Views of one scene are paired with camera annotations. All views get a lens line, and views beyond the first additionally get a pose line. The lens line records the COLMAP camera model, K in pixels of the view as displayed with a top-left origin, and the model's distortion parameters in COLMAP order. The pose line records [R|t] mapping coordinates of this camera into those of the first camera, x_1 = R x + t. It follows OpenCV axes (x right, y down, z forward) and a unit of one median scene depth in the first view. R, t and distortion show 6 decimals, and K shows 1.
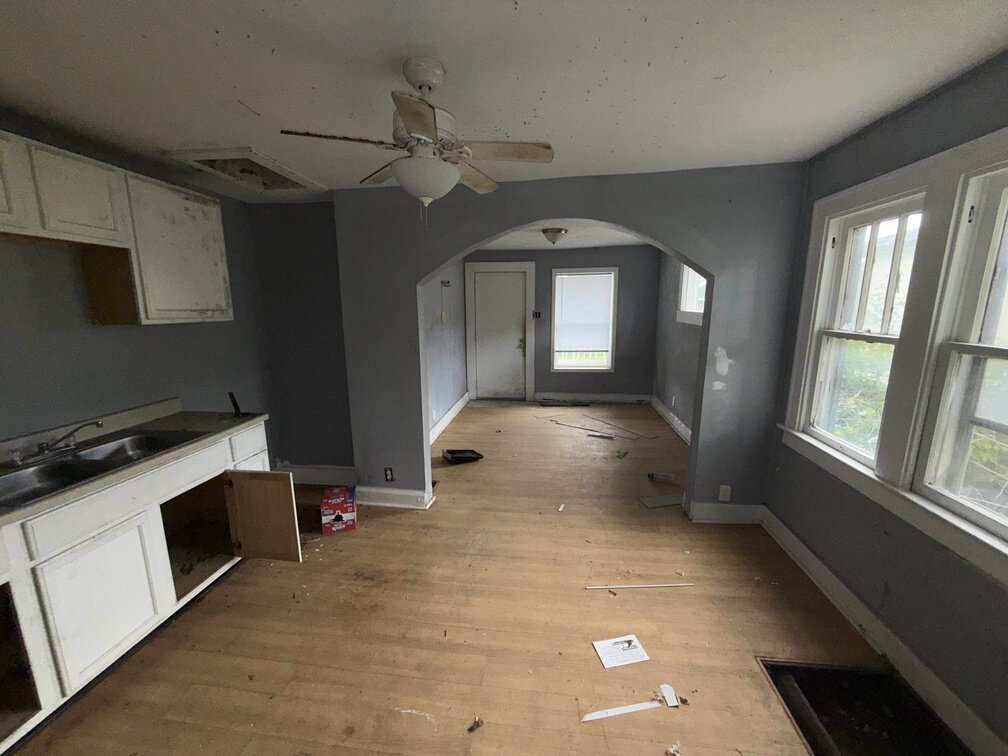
lens RADIAL K [[404.1, 0, 504.0], [0, 404.1, 378.0], [0, 0, 1]] dist [0.002620, 0.000564]
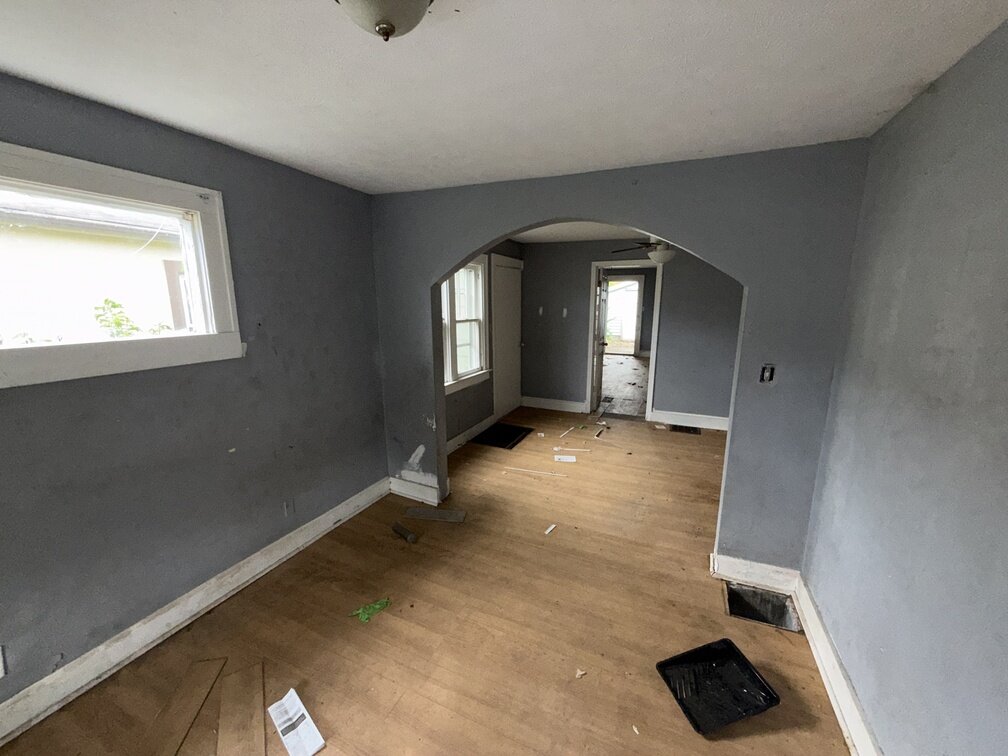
lens RADIAL K [[404.1, 0, 504.0], [0, 404.1, 378.0], [0, 0, 1]] dist [0.002620, 0.000564]
pose [[-0.958749, -0.049022, 0.279995, 0.003867], [0.059257, 0.928907, 0.365542, -0.471995], [-0.278009, 0.367055, -0.887683, 2.343369]]
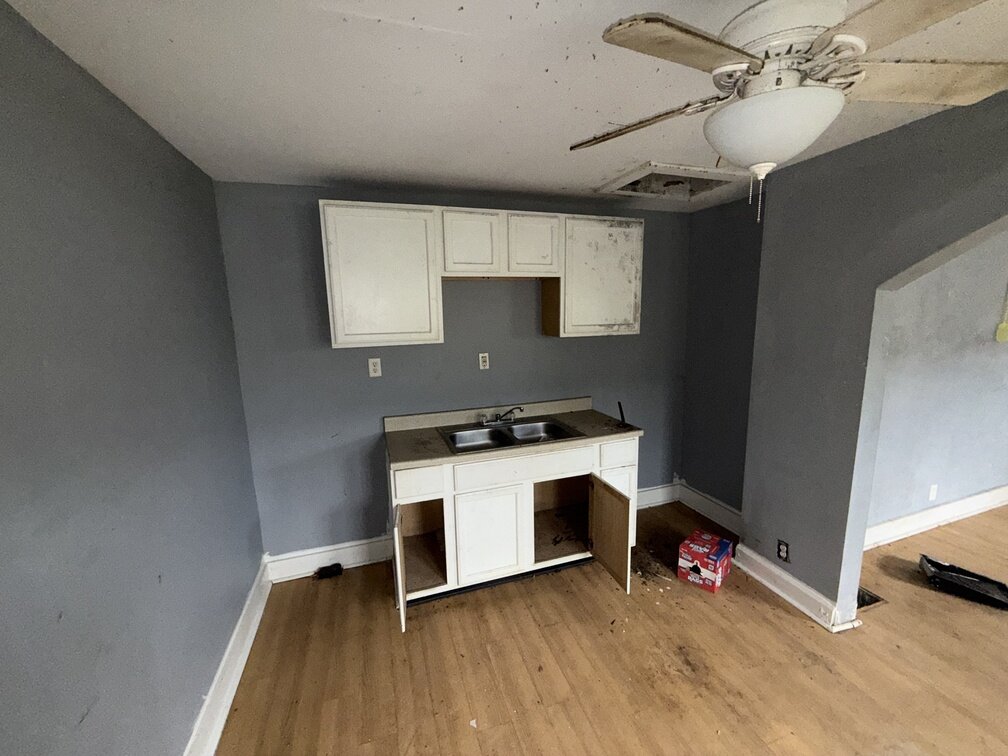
lens RADIAL K [[404.1, 0, 504.0], [0, 404.1, 378.0], [0, 0, 1]] dist [0.002620, 0.000564]
pose [[0.432217, 0.145725, -0.889917, 0.138916], [-0.142648, 0.985480, 0.092091, -0.086680], [0.890415, 0.087142, 0.446729, 0.266935]]
